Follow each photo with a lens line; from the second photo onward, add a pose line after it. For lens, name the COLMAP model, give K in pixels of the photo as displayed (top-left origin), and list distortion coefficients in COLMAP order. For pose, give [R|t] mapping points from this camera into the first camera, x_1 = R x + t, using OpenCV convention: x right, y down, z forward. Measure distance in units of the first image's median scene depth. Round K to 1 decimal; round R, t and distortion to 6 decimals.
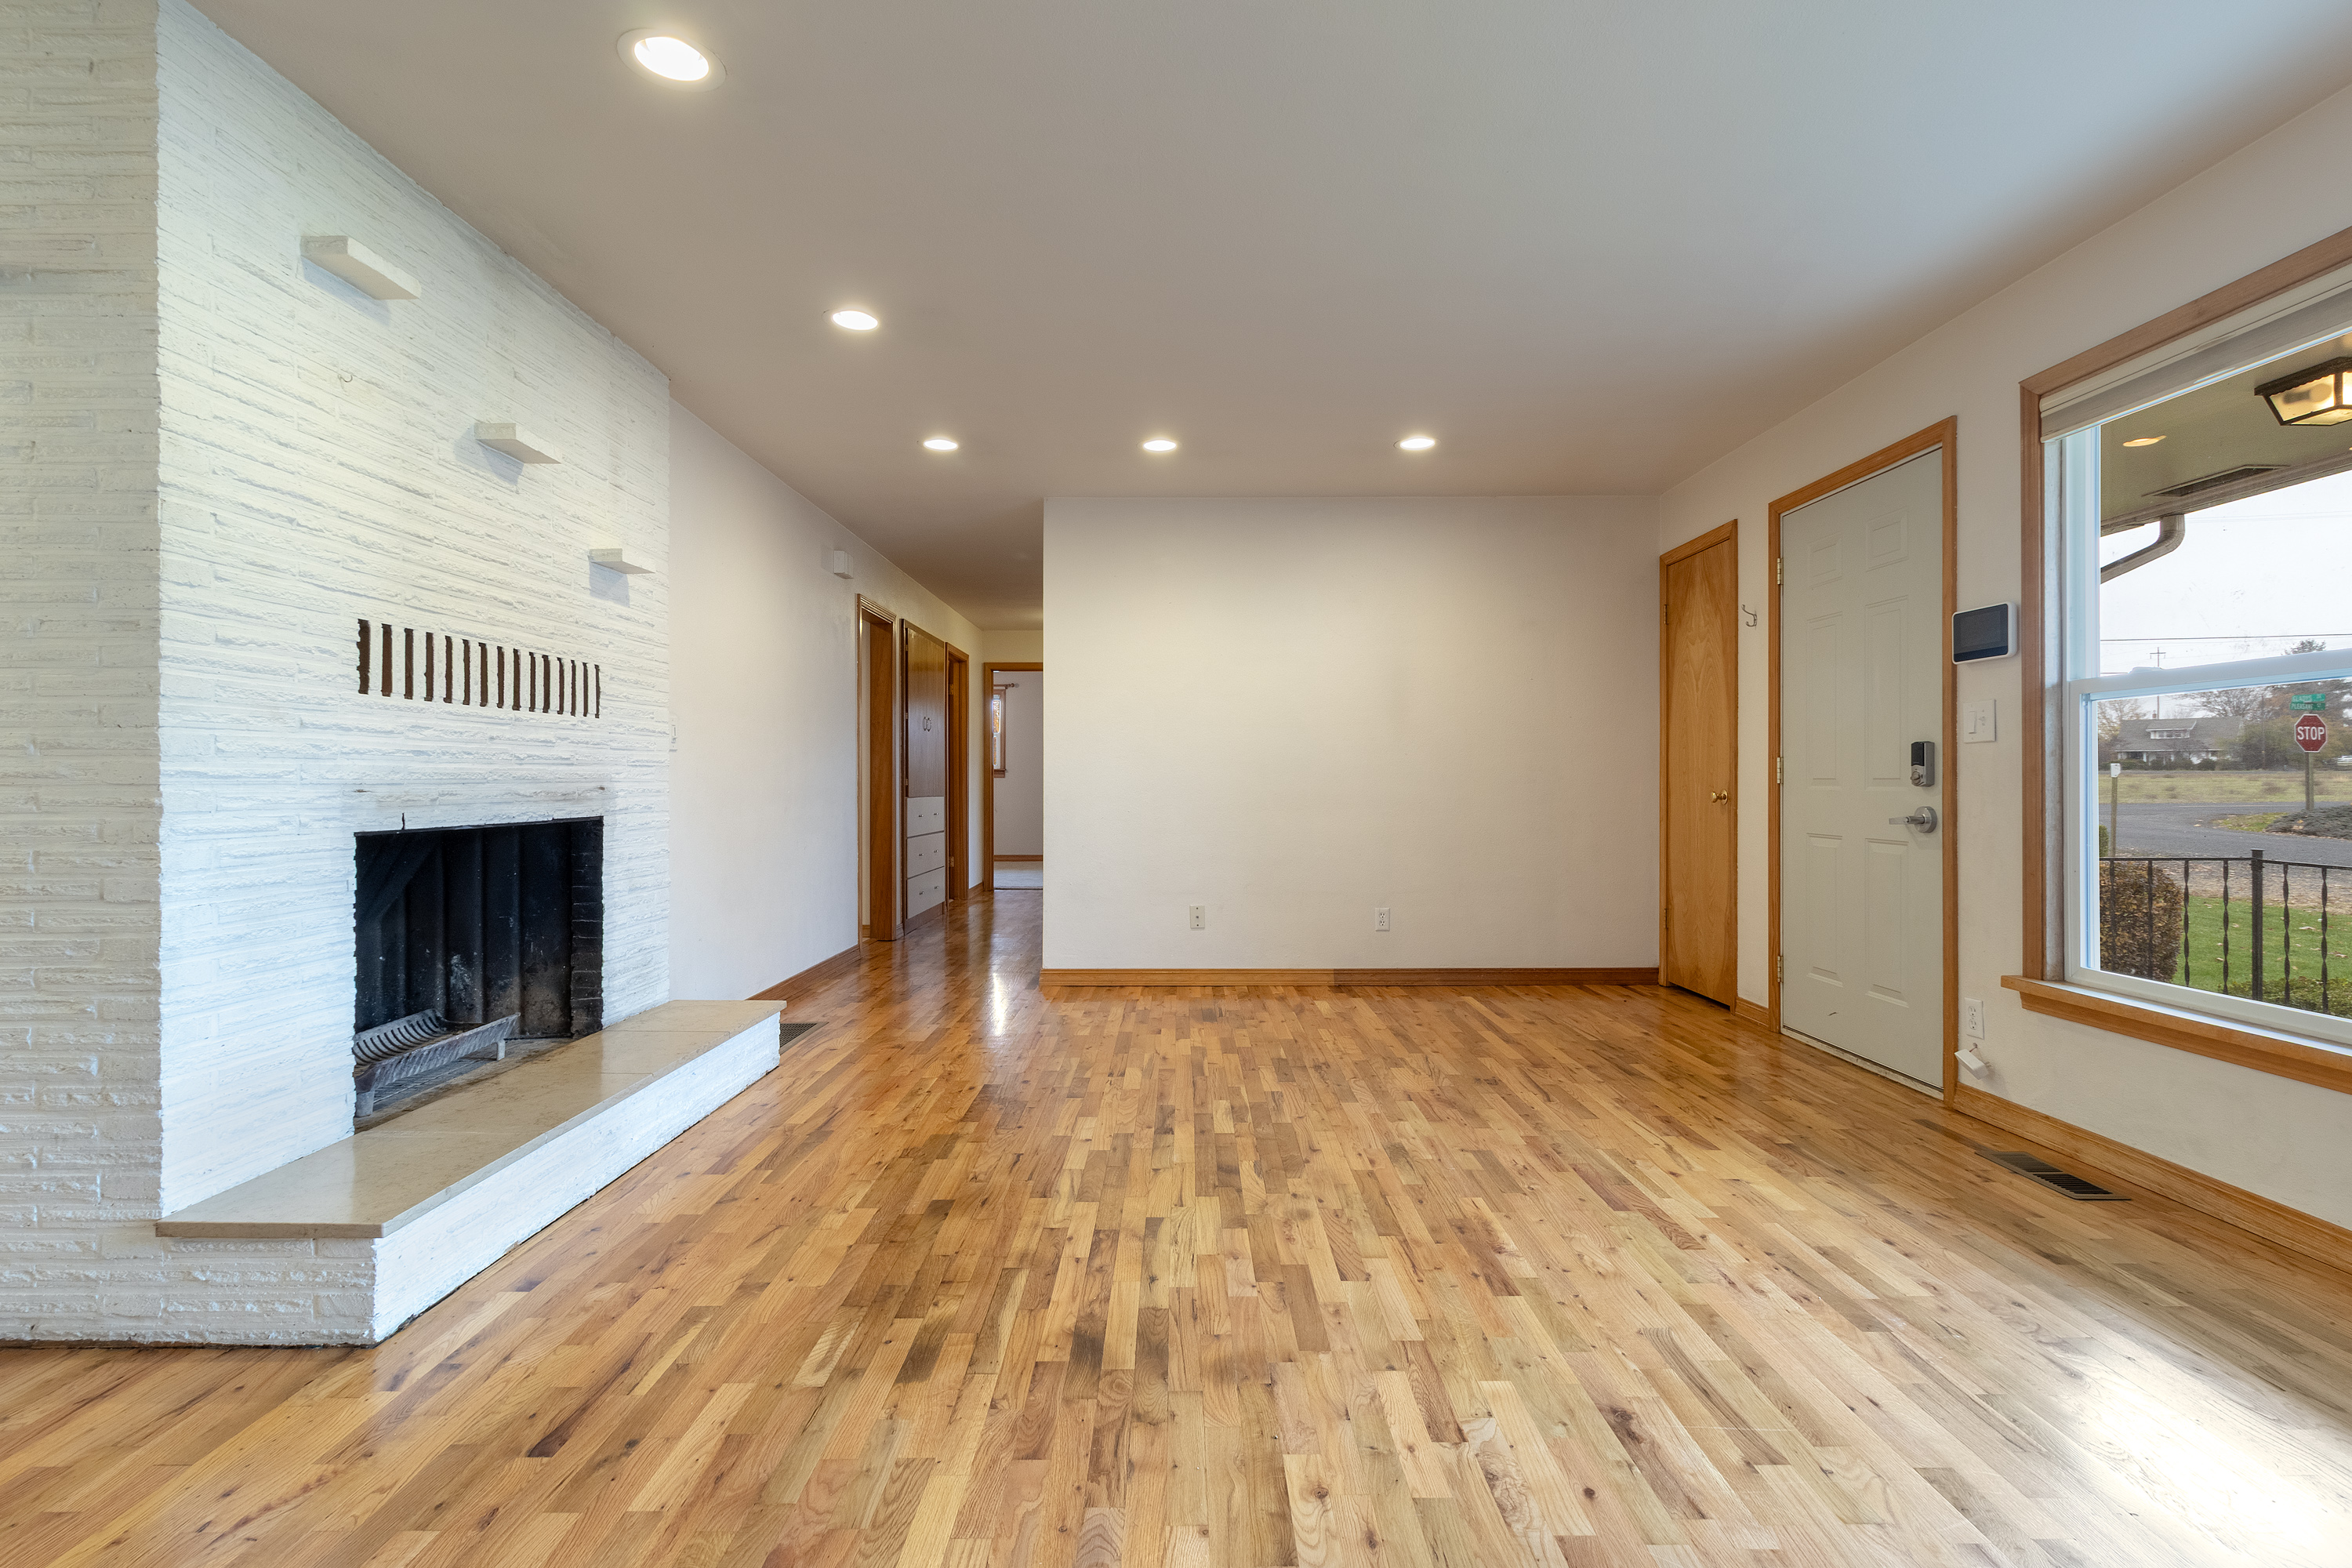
lens RADIAL K [[1099.9, 0, 1173.1], [0, 1099.9, 783.2], [0, 0, 1]] dist [-0.000867, 0.001138]
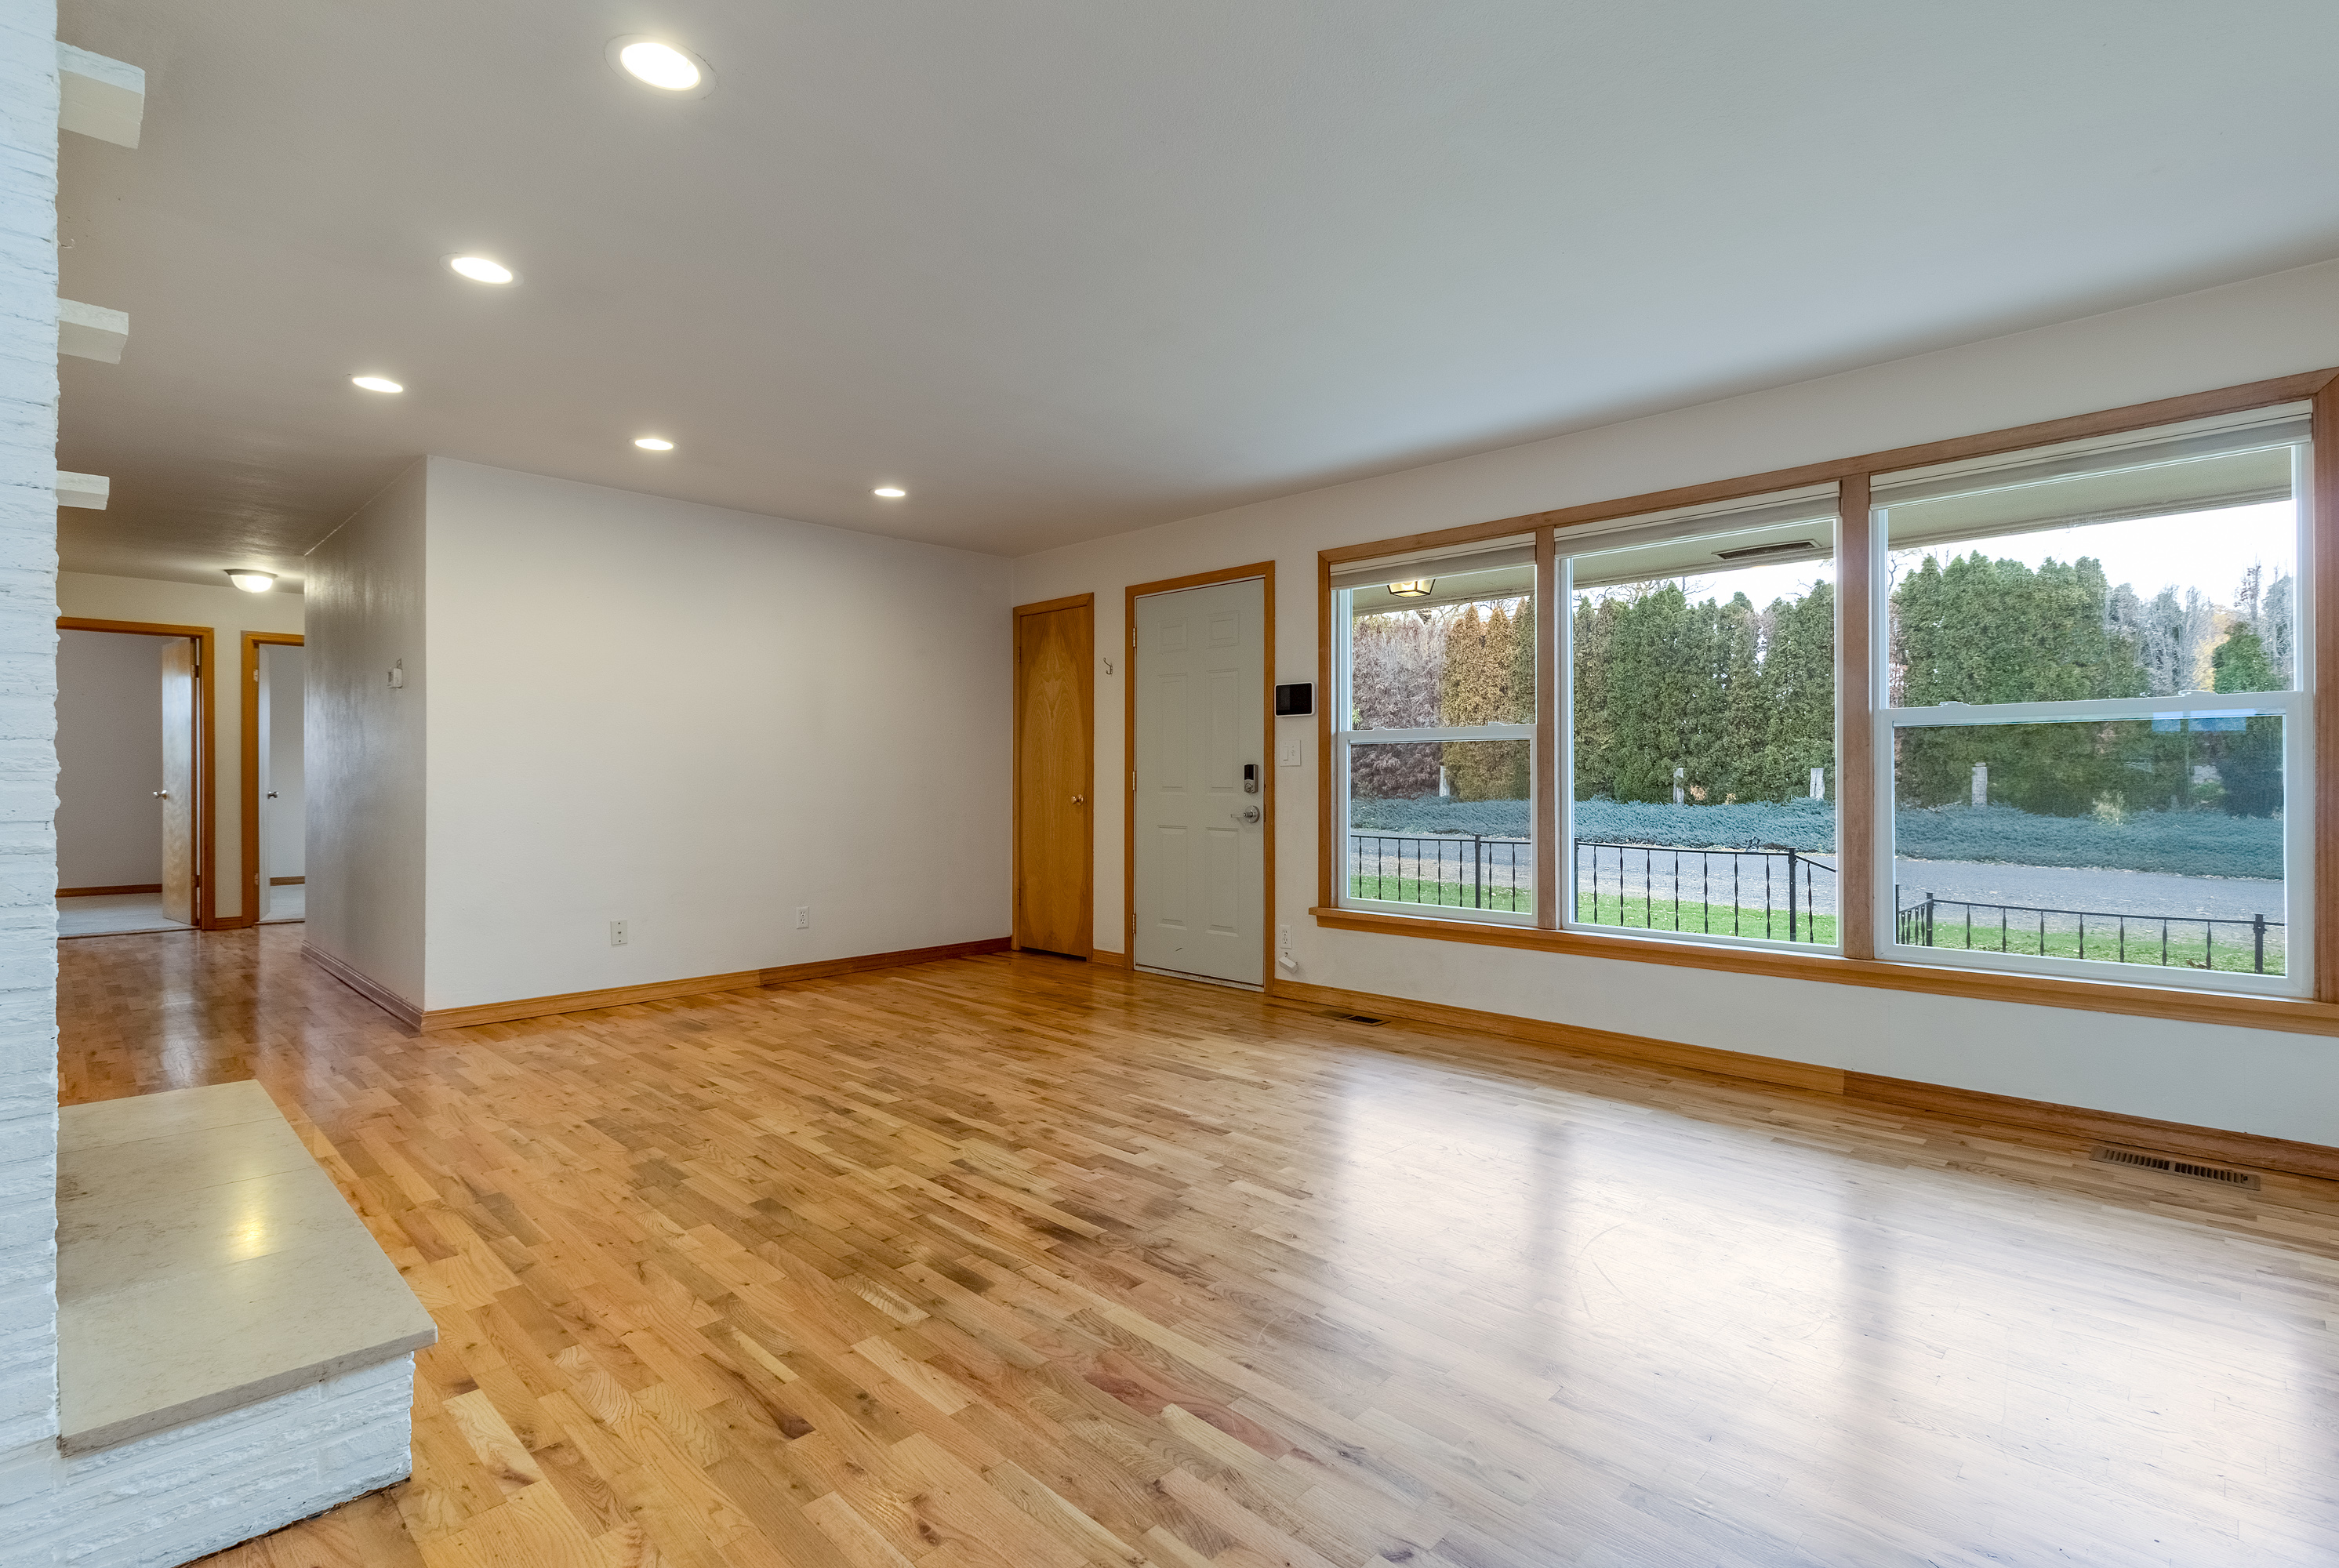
lens RADIAL K [[1093.7, 0, 1183.3], [0, 1093.7, 780.8], [0, 0, 1]] dist [-0.000867, 0.001138]
pose [[0.695811, -0.000124, 0.718225, -0.589814], [-0.000041, 1.000000, 0.000213, -0.017560], [-0.718225, -0.000178, 0.695811, -0.010013]]
